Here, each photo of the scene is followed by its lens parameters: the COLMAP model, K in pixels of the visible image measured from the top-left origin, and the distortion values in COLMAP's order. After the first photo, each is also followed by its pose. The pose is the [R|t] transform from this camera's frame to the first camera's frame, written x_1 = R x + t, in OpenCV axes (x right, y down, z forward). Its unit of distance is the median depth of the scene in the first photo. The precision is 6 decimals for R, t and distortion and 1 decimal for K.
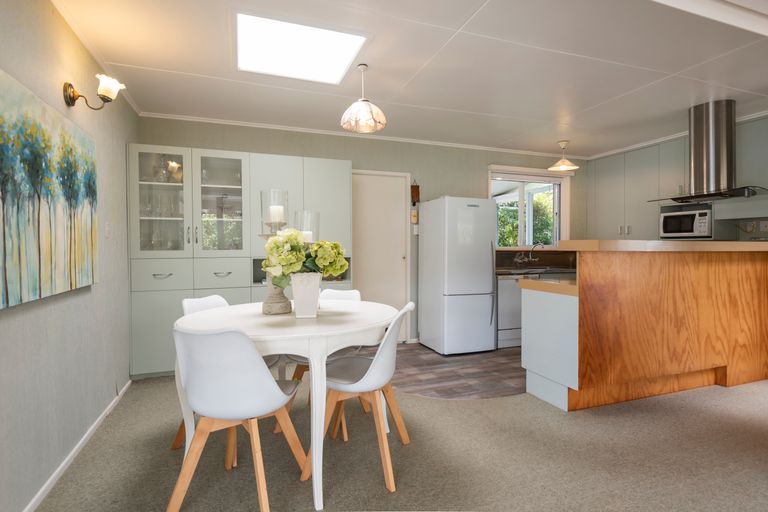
lens RADIAL K [[403.8, 0, 385.0], [0, 403.8, 245.7], [0, 0, 1]] dist [0.025106, -0.000097]
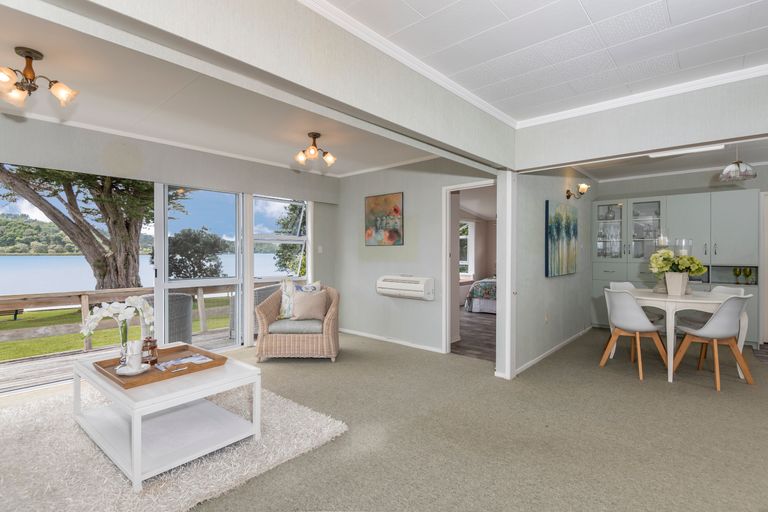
lens RADIAL K [[388.2, 0, 384.0], [0, 388.2, 256.0], [0, 0, 1]] dist [0.001068, 0.000018]
pose [[0.472839, 0.017907, -0.880967, 0.599915], [-0.003747, 0.999825, 0.018312, -0.030193], [0.881141, -0.005358, 0.472823, -0.843518]]
